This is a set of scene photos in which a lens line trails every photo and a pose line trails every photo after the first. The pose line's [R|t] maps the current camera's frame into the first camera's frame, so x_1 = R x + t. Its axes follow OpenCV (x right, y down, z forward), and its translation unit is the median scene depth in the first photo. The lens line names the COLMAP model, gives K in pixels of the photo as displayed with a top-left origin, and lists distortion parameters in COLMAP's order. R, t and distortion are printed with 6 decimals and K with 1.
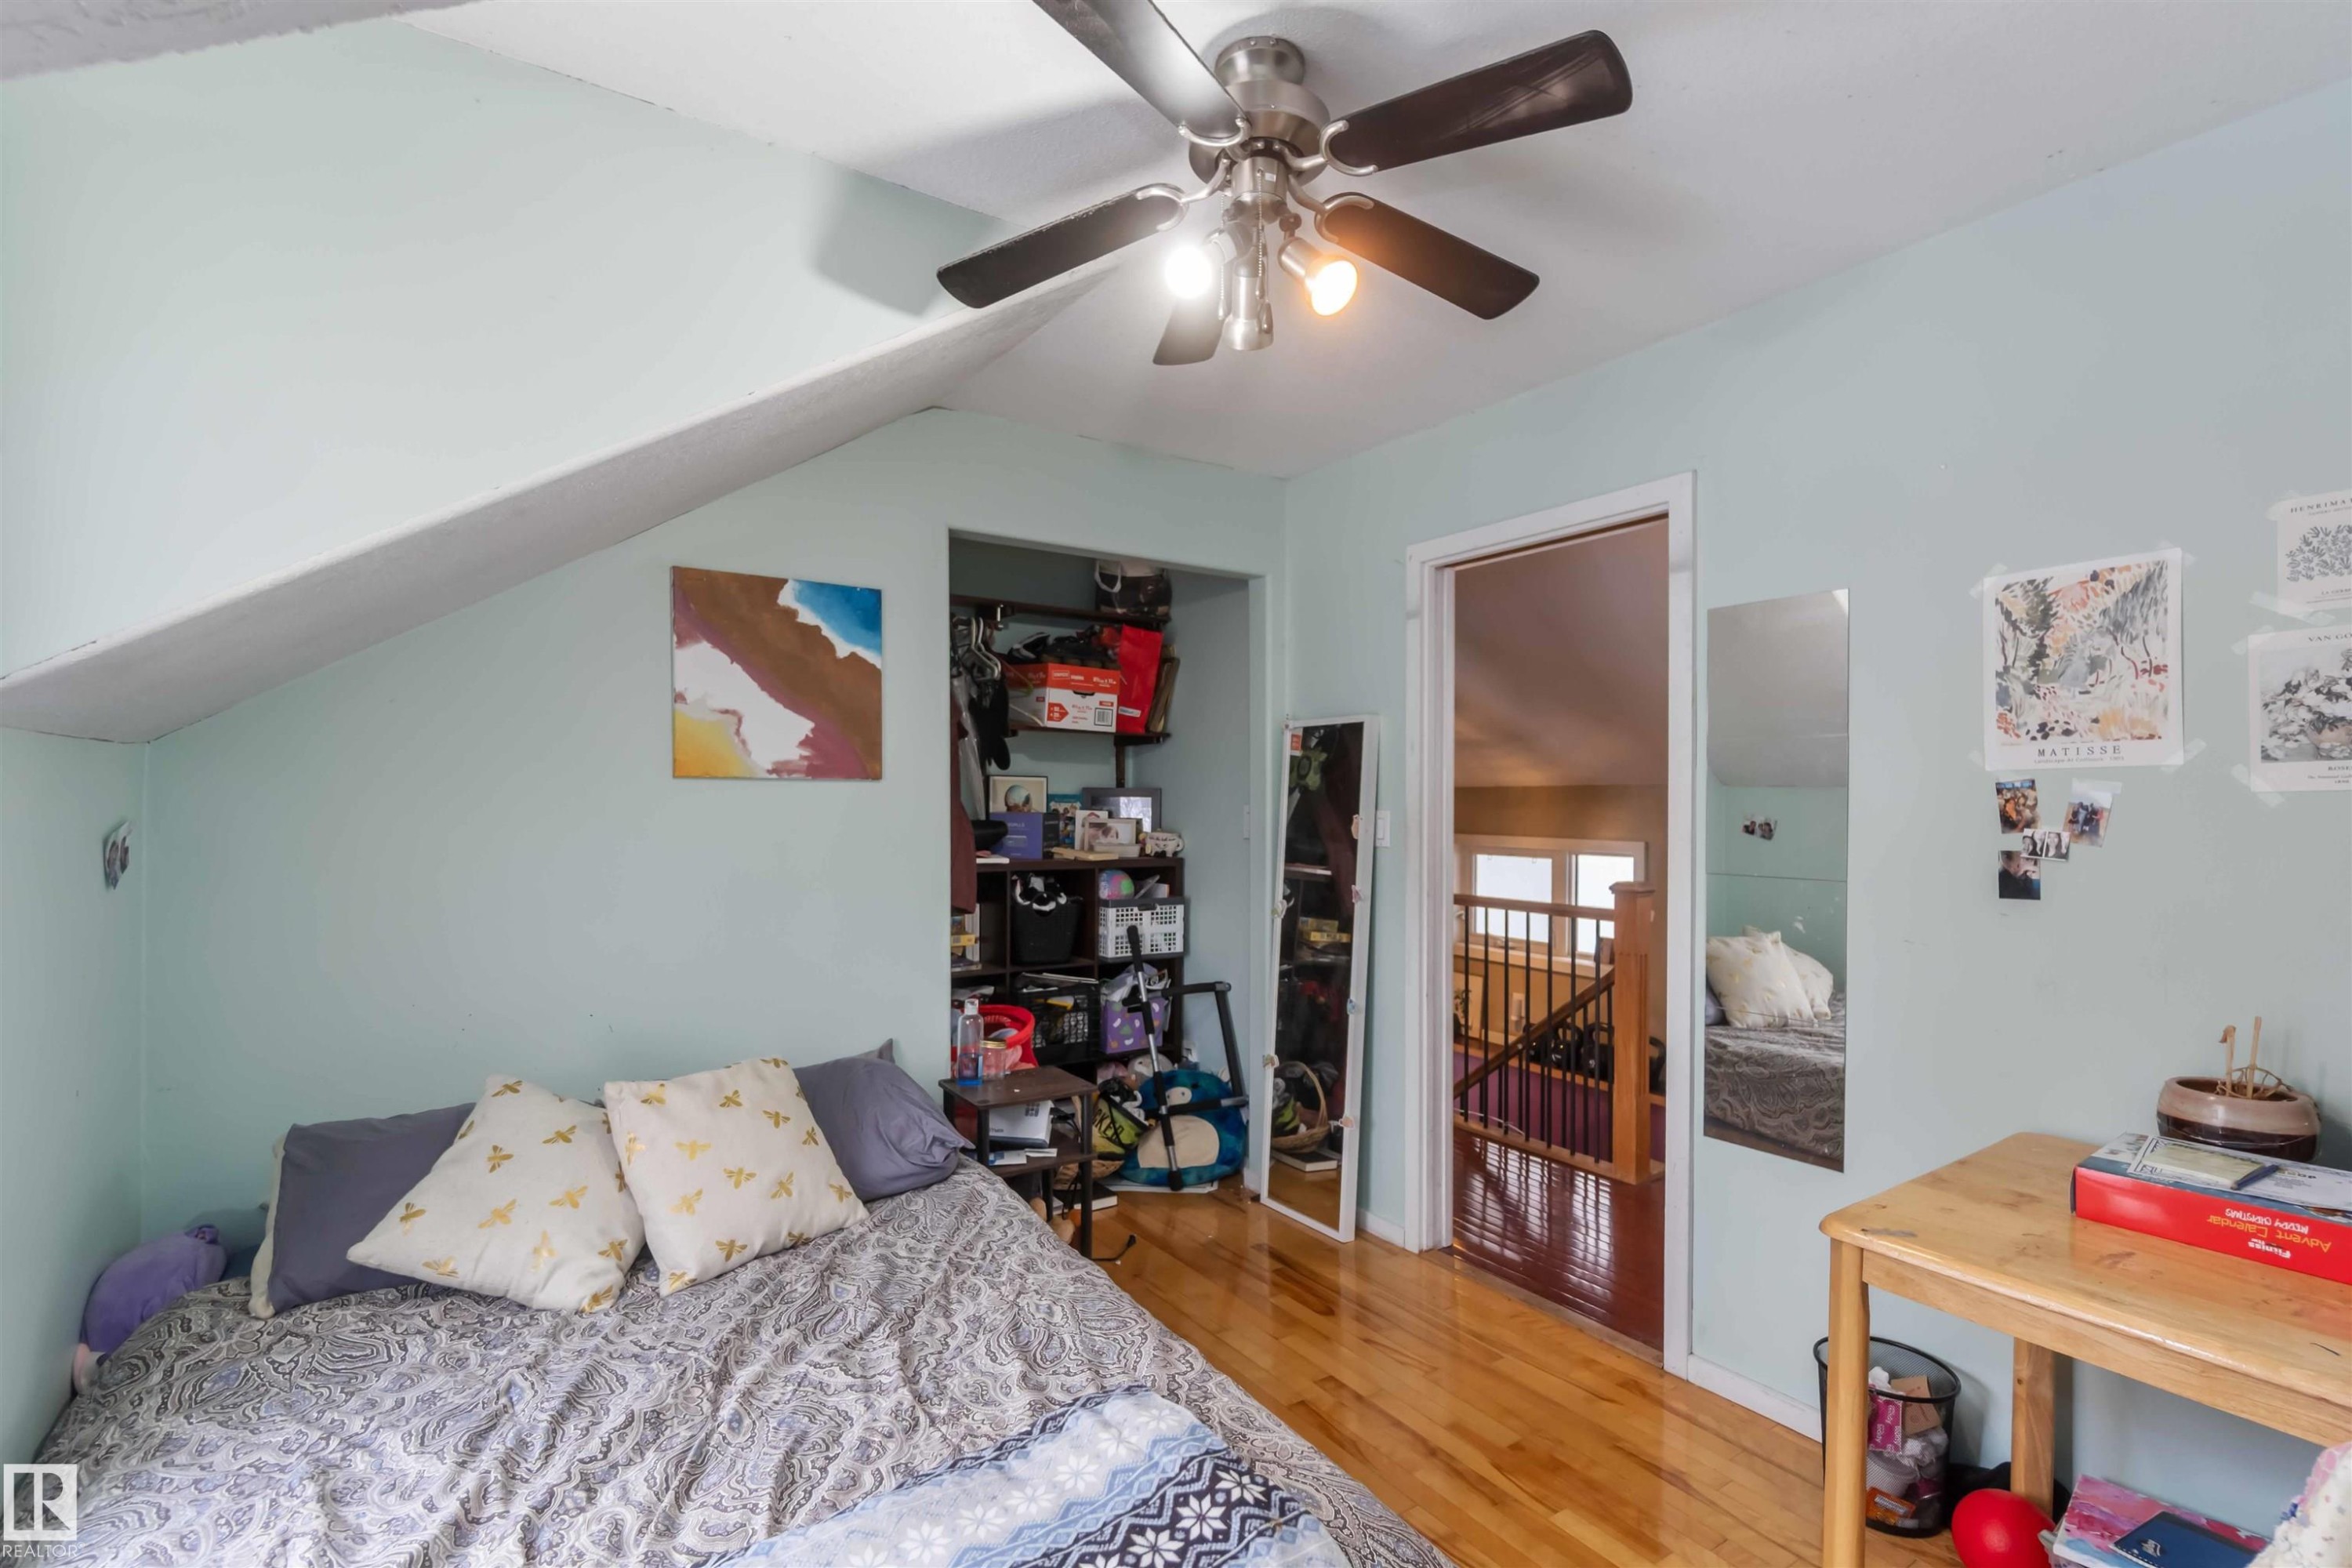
lens RADIAL K [[1032.3, 0, 1164.4], [0, 1032.3, 773.6], [0, 0, 1]] dist [-0.003281, 0.000085]
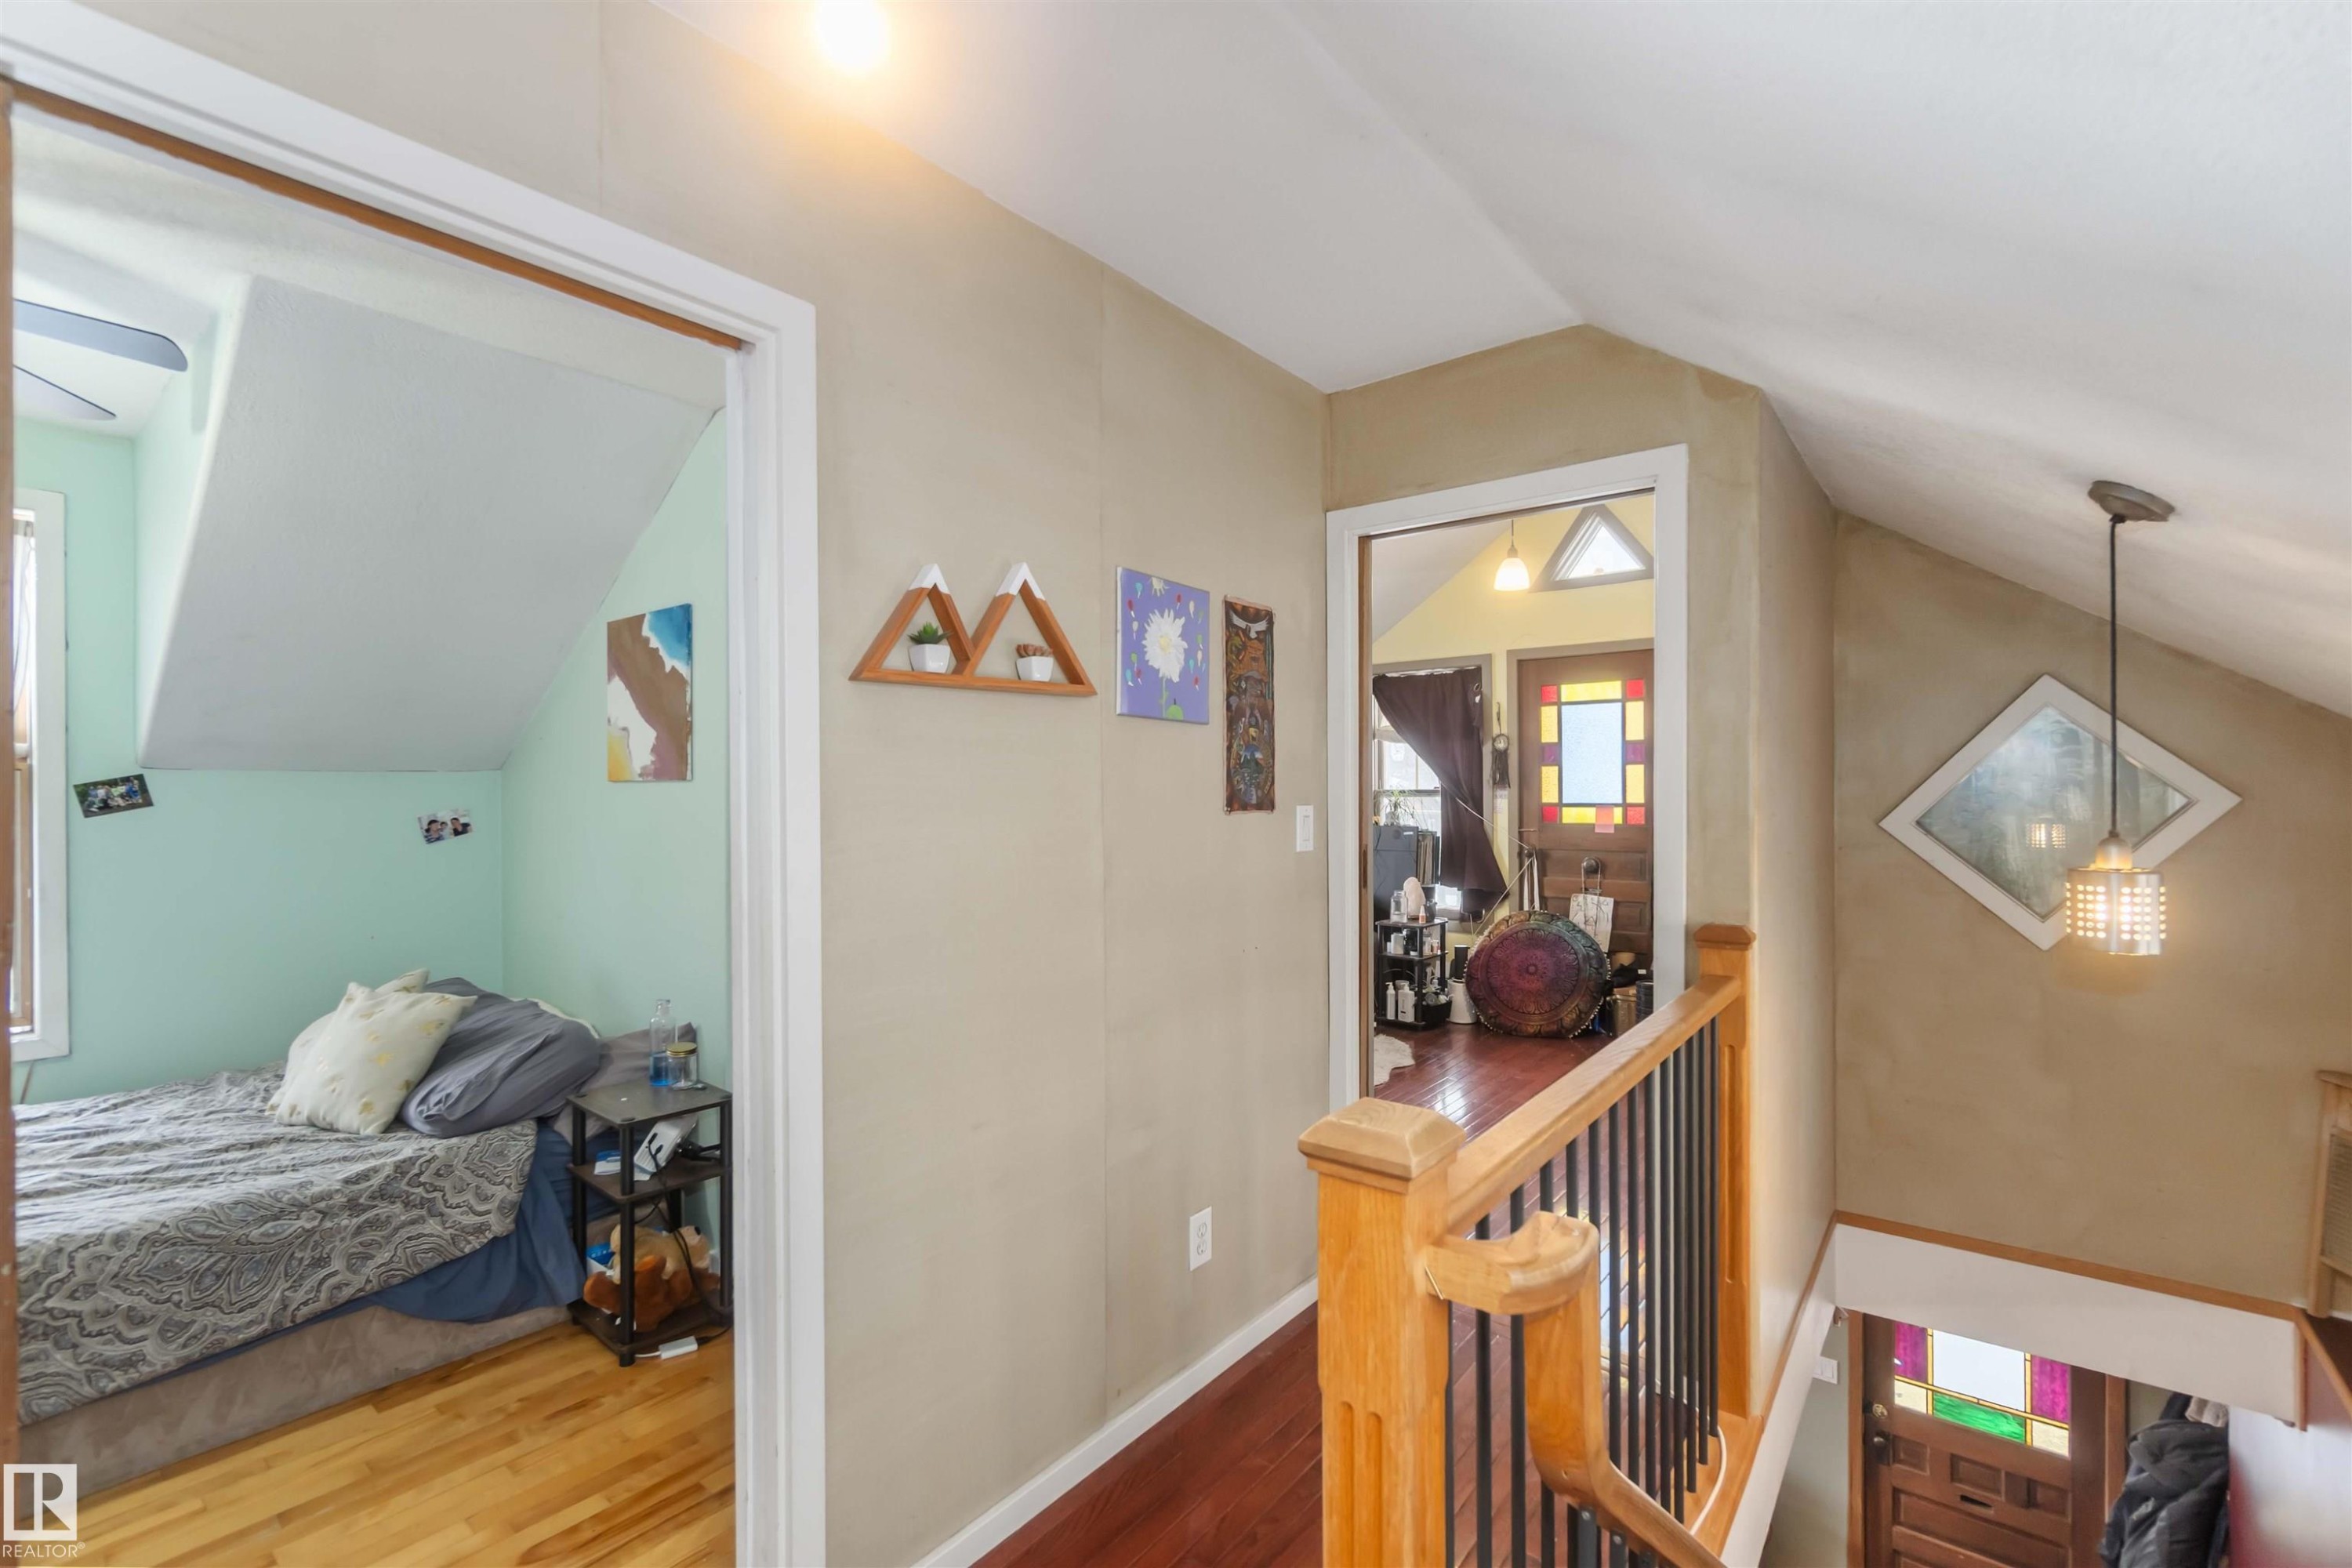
lens RADIAL K [[1022.3, 0, 1192.6], [0, 1022.3, 786.2], [0, 0, 1]] dist [-0.000714, -0.000130]
pose [[0.306656, -0.008572, -0.951782, 0.942636], [0.016143, 0.999862, -0.003804, 0.025579], [0.951684, -0.014198, 0.306752, 1.227019]]
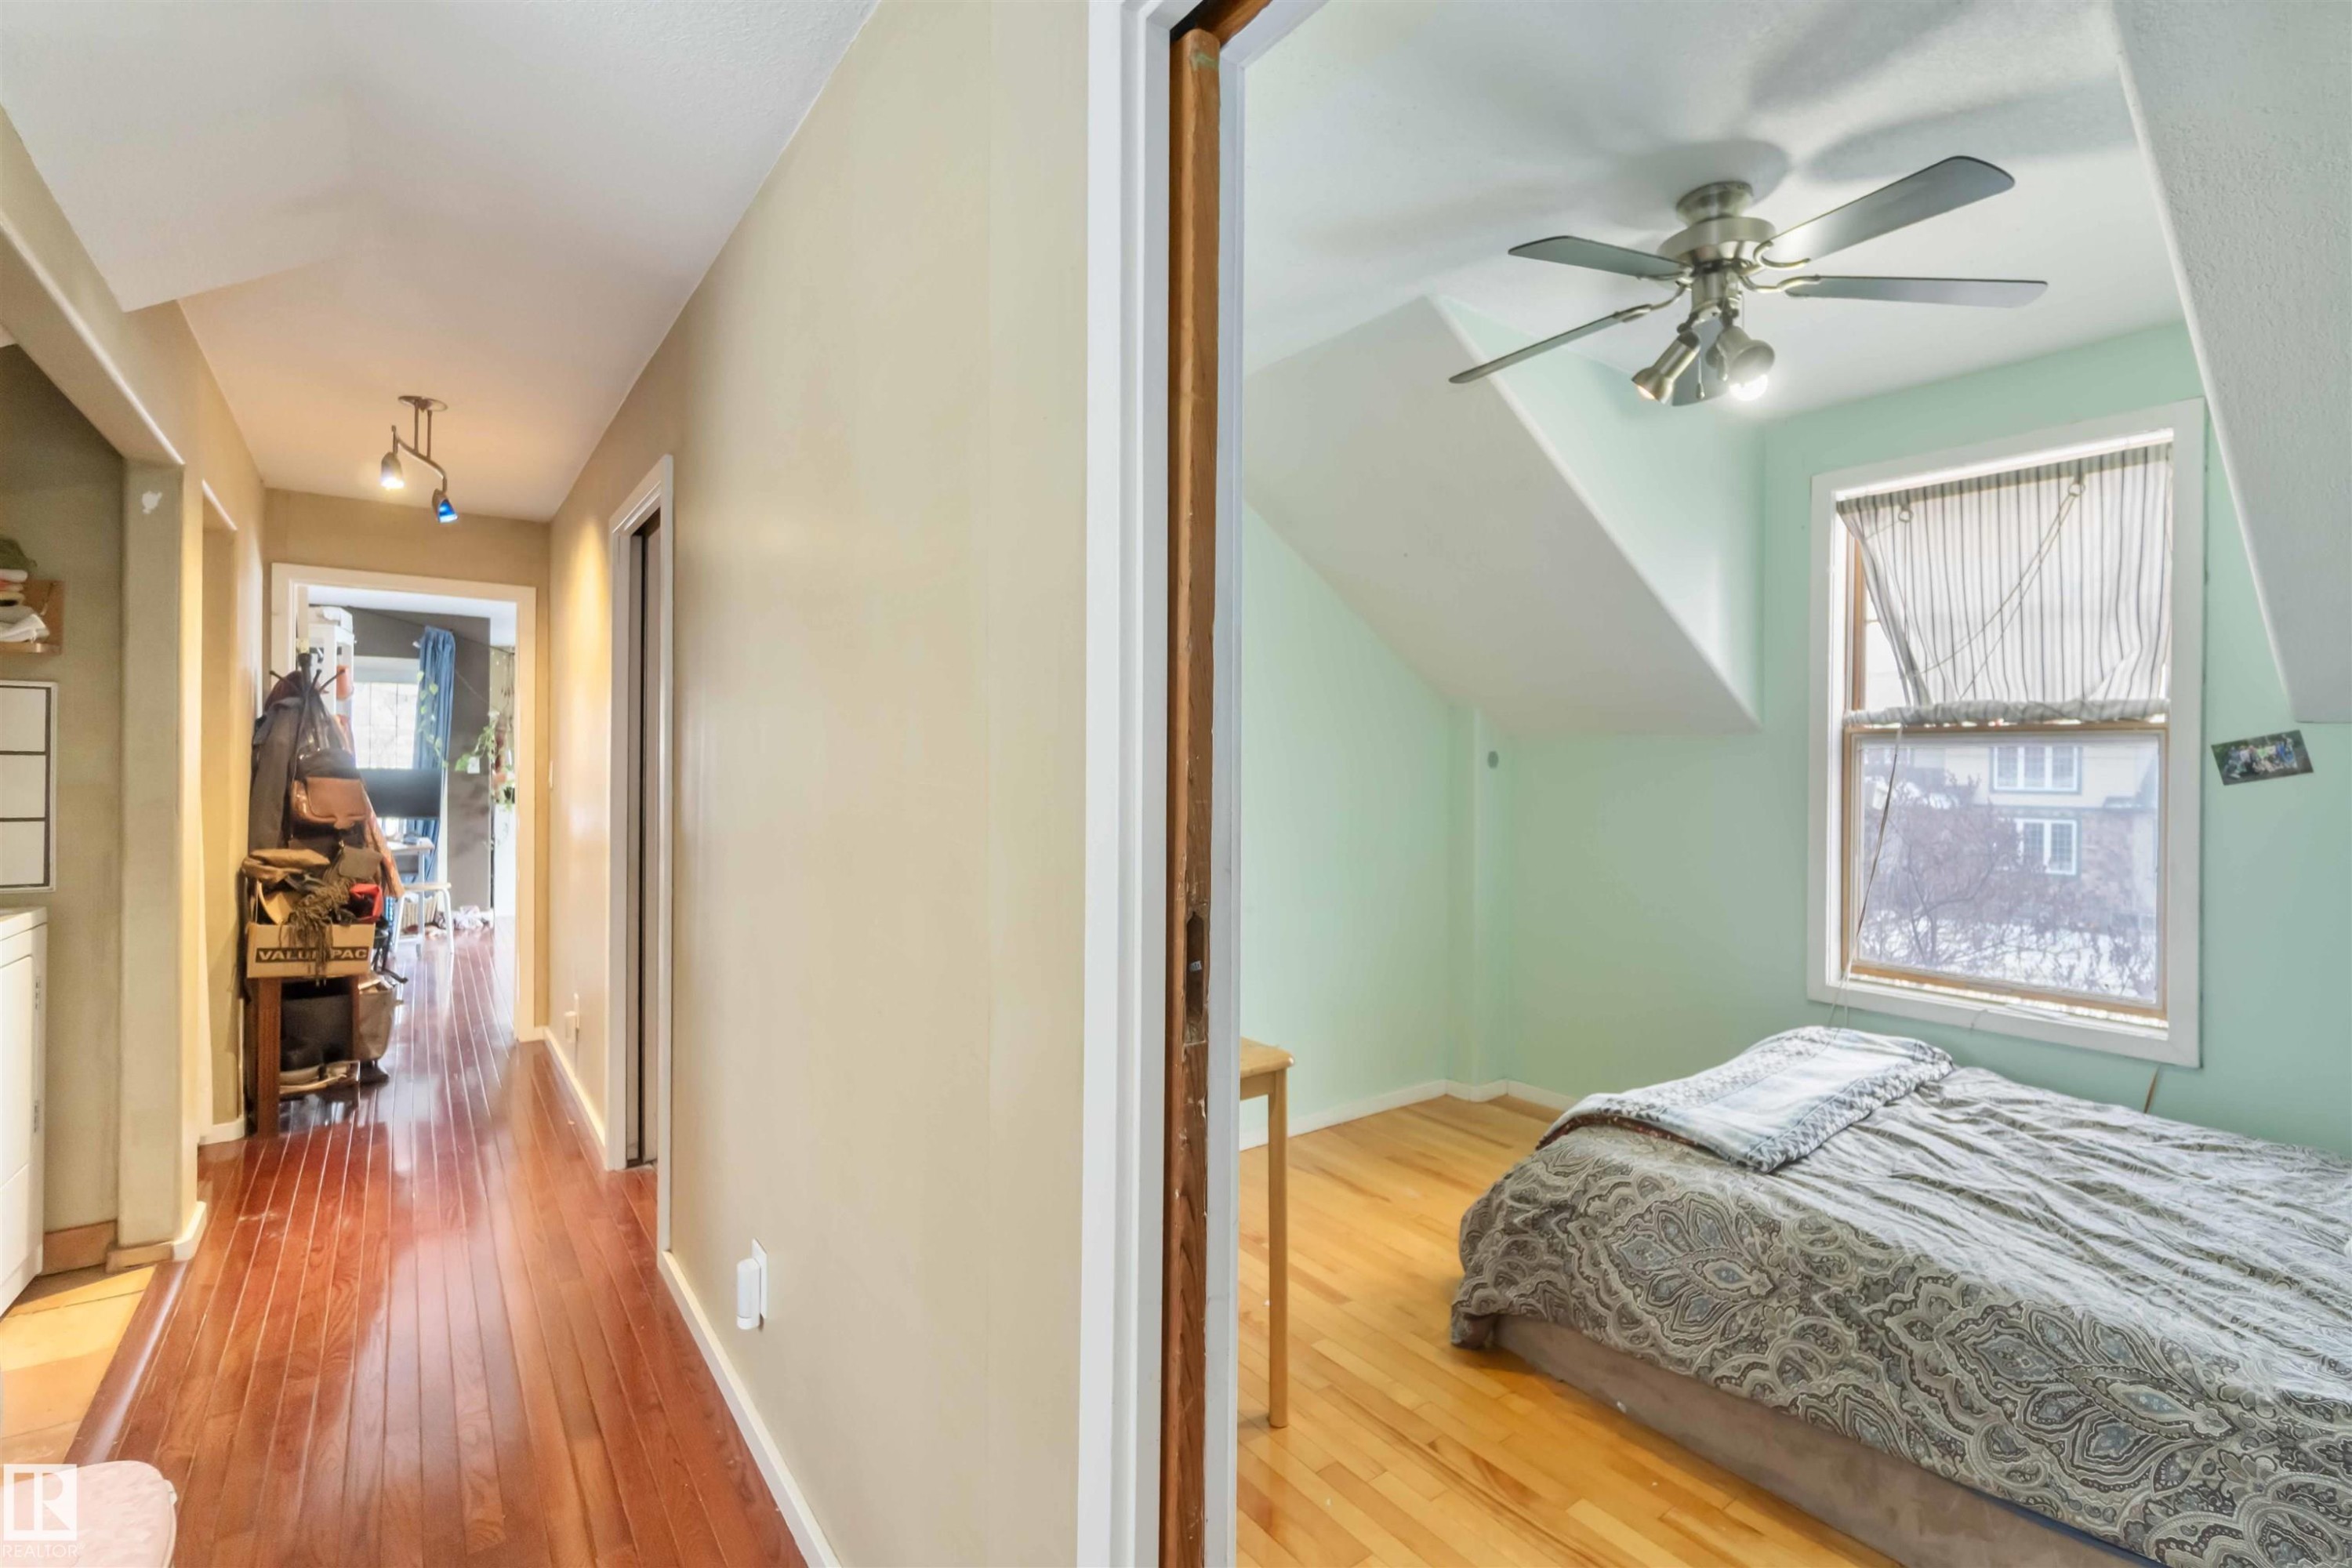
lens RADIAL K [[1040.8, 0, 1169.8], [0, 1040.8, 764.2], [0, 0, 1]] dist [-0.003245, 0.001316]
pose [[-0.999735, -0.010219, -0.020642, 0.480706], [-0.009978, 0.999881, -0.011733, 0.037572], [0.020760, -0.011524, -0.999718, 1.319093]]
